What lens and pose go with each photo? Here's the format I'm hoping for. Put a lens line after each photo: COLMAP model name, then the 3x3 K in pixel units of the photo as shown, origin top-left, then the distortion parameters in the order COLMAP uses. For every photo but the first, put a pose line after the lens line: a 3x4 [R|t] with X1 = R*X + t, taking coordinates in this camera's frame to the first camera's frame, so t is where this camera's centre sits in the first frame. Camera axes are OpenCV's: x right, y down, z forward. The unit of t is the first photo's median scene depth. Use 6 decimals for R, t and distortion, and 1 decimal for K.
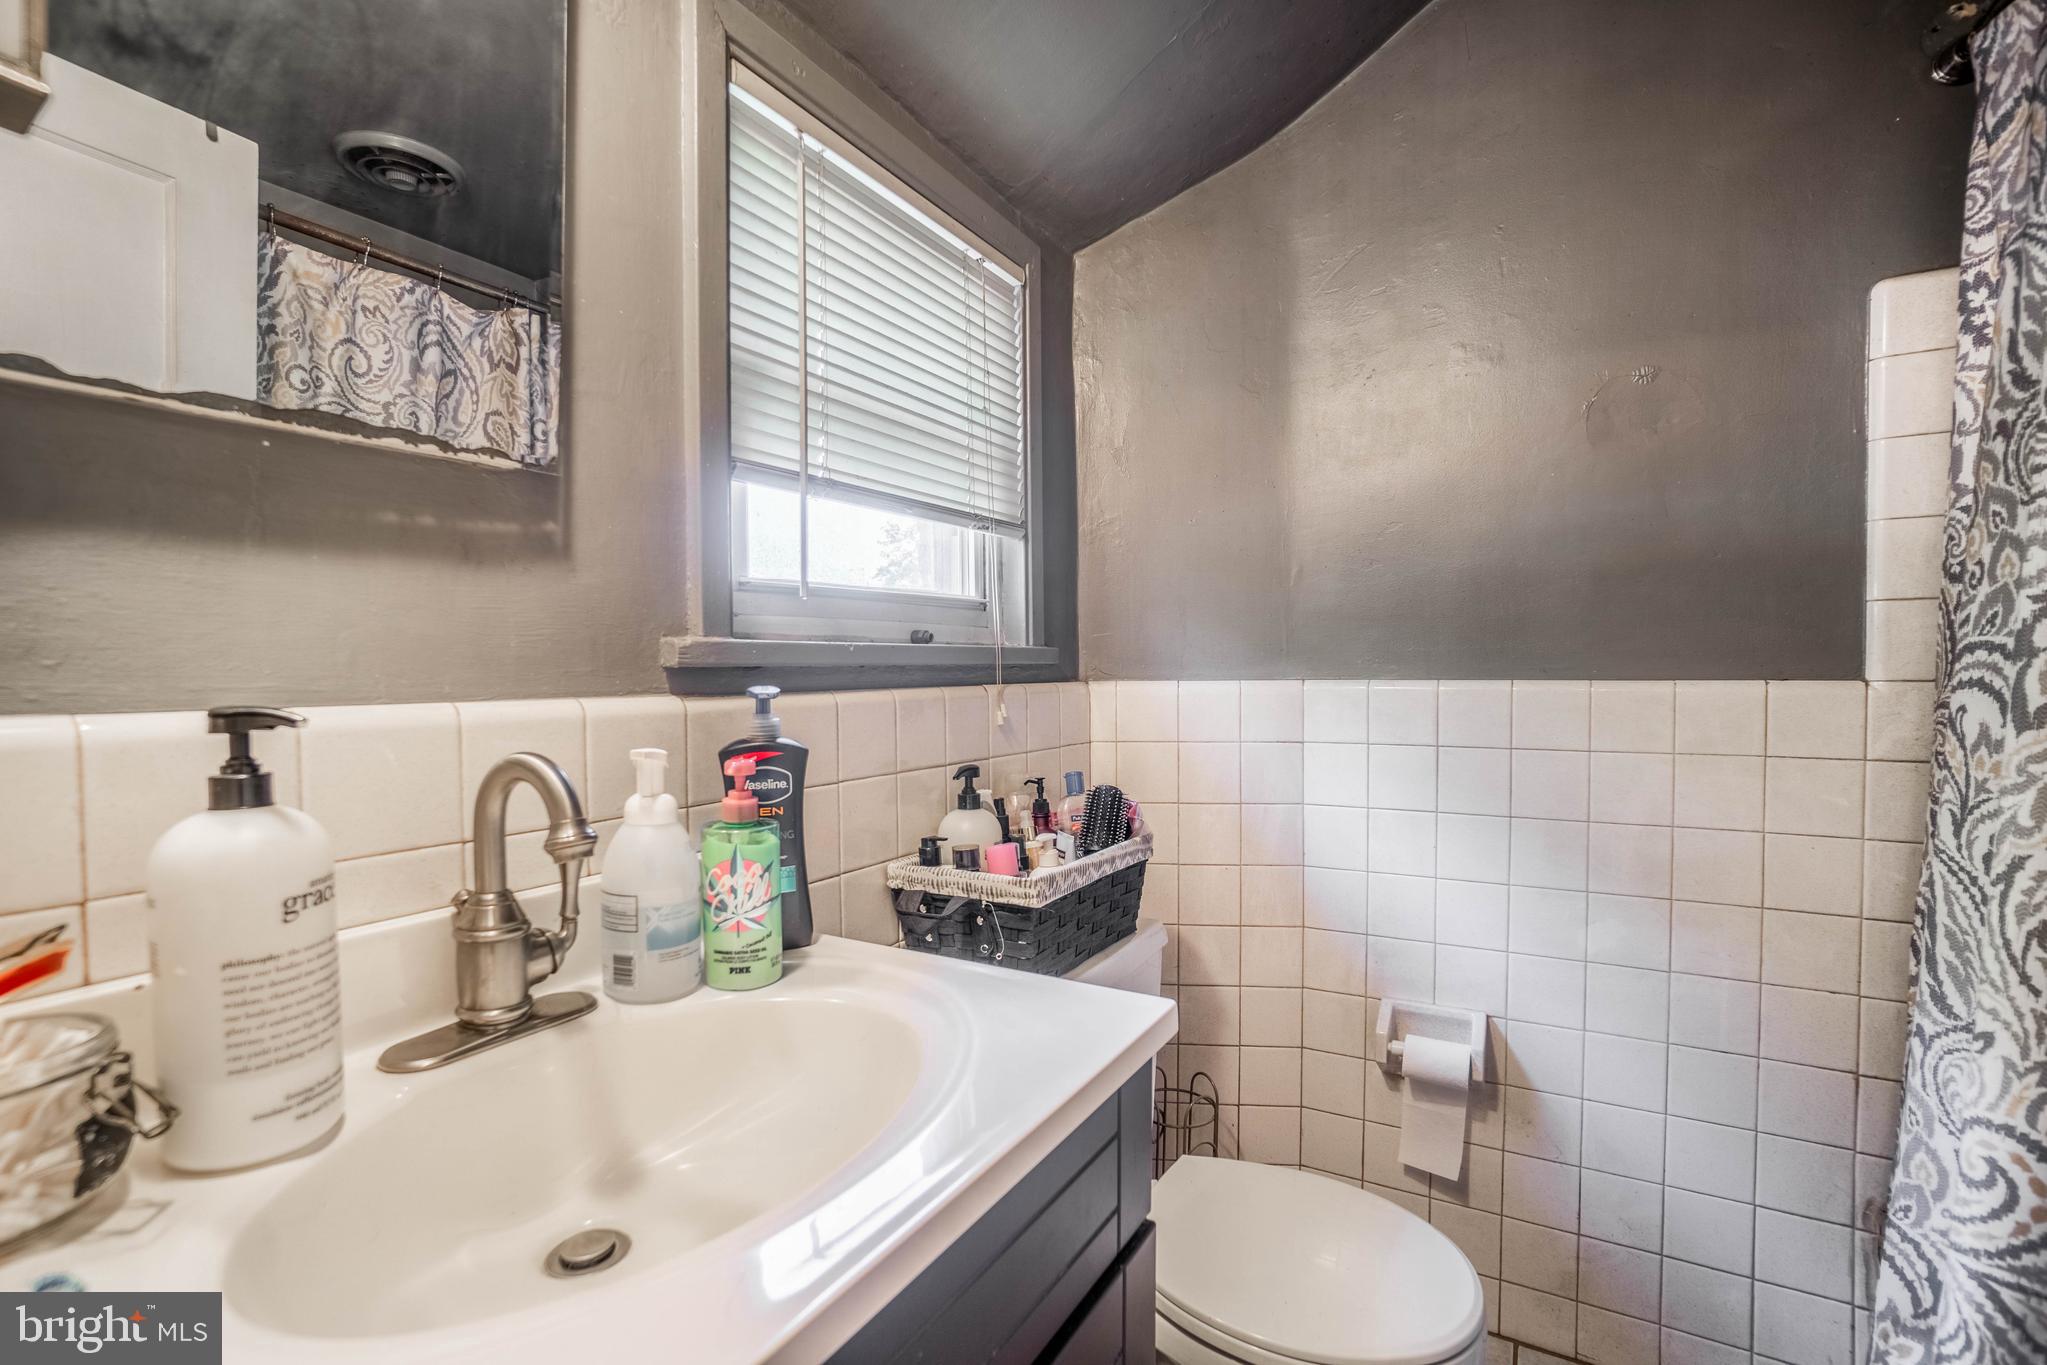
lens RADIAL K [[920.6, 0, 1015.2], [0, 920.6, 685.8], [0, 0, 1]] dist [-0.062130, 0.023951]
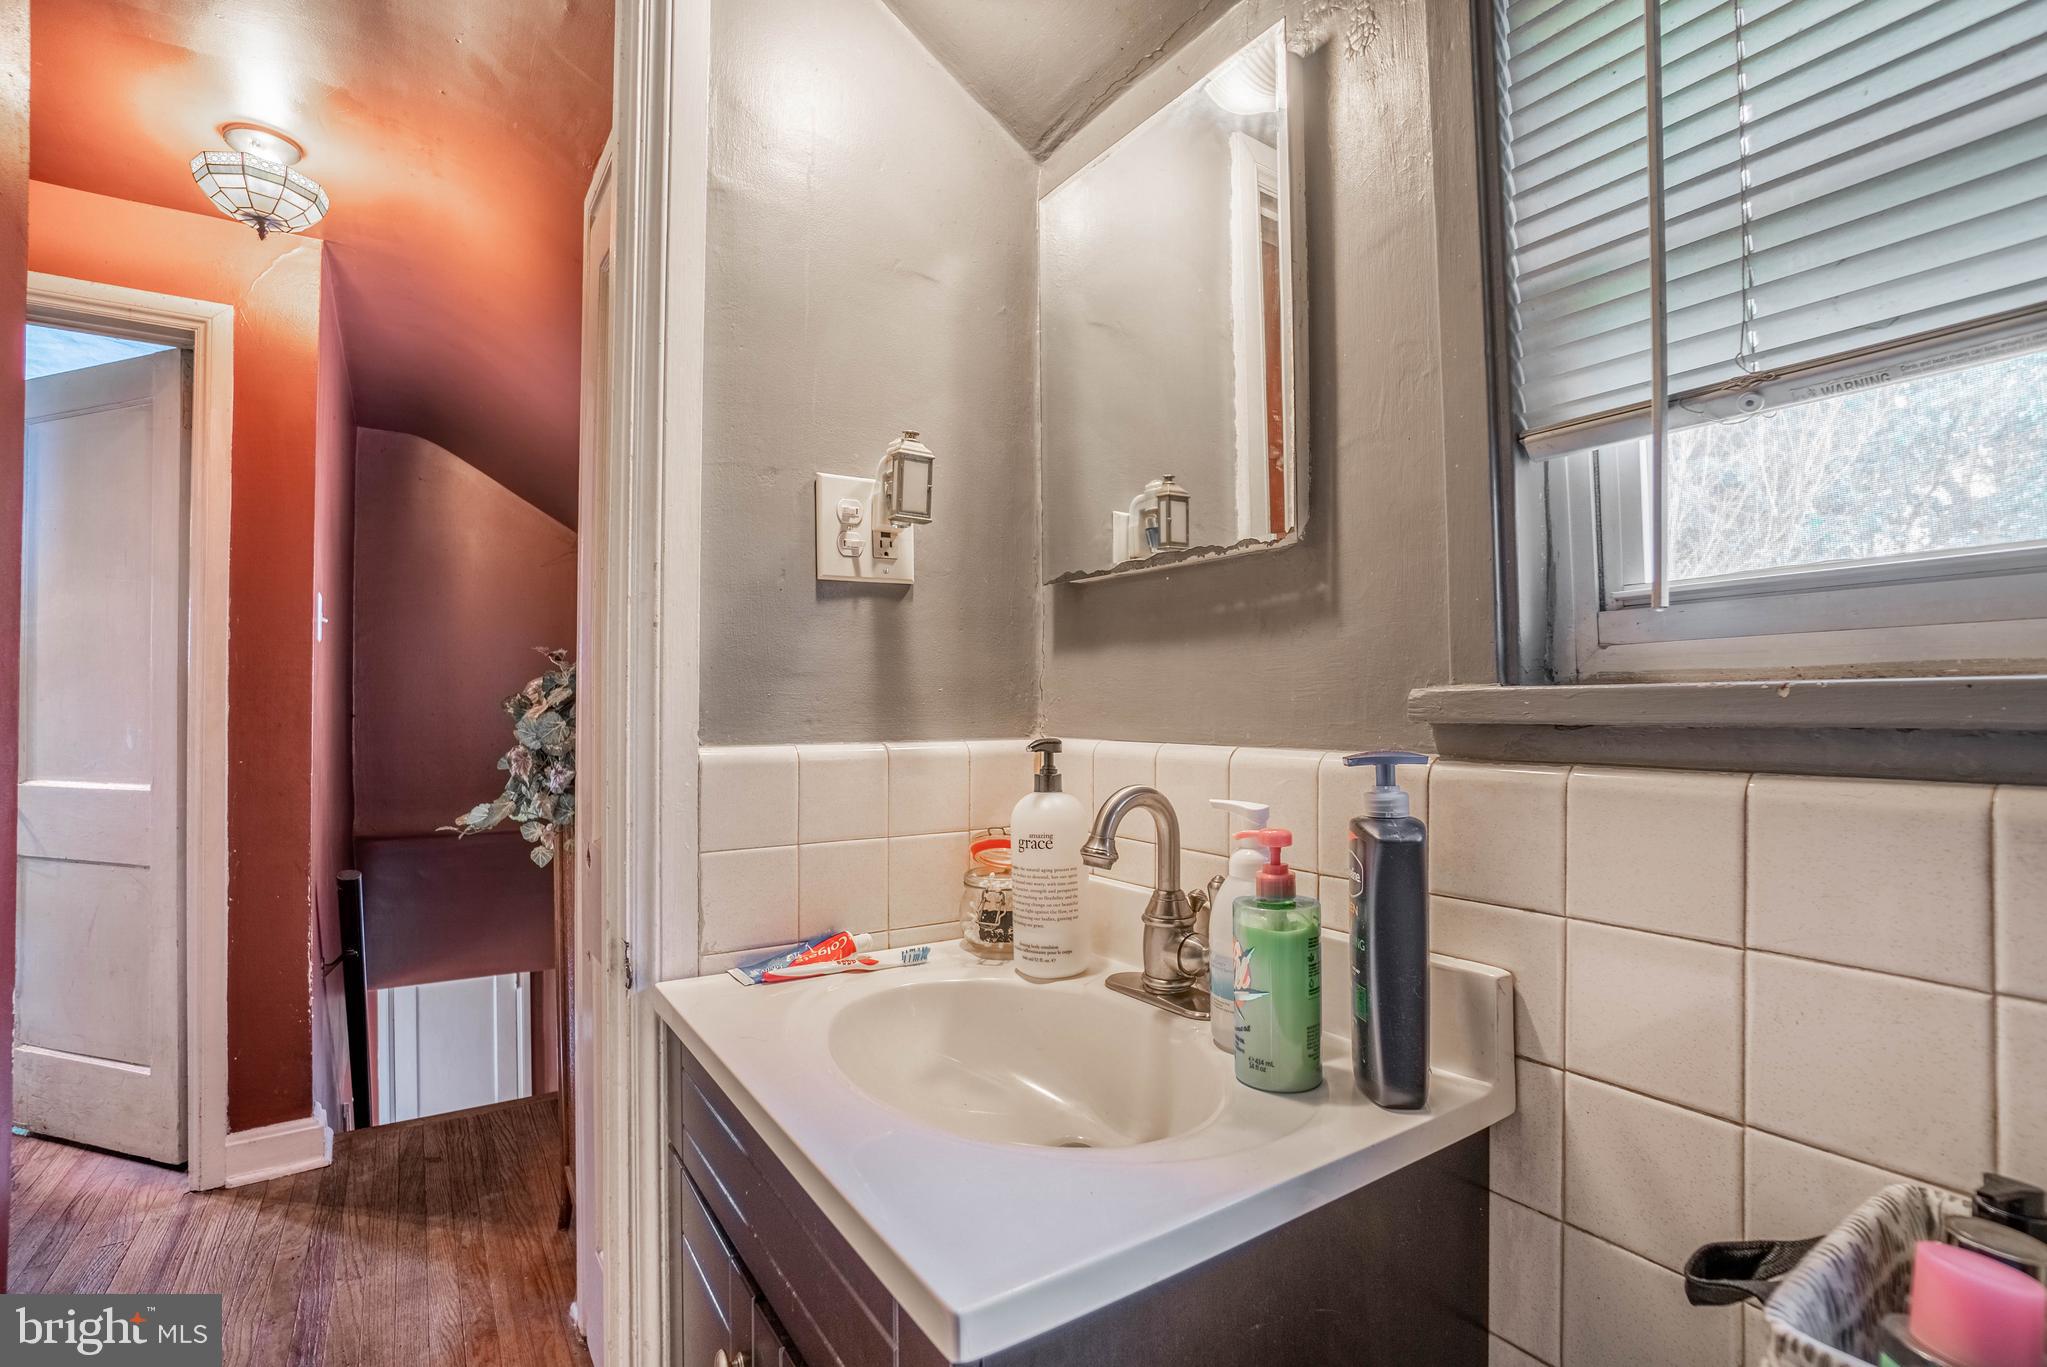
lens RADIAL K [[920.6, 0, 1015.2], [0, 920.6, 686.8], [0, 0, 1]] dist [-0.062130, 0.023951]
pose [[-0.428500, -0.005366, -0.903526, 0.605718], [-0.007468, 0.999969, -0.002397, -0.053757], [0.903511, 0.005720, -0.428527, 1.131654]]
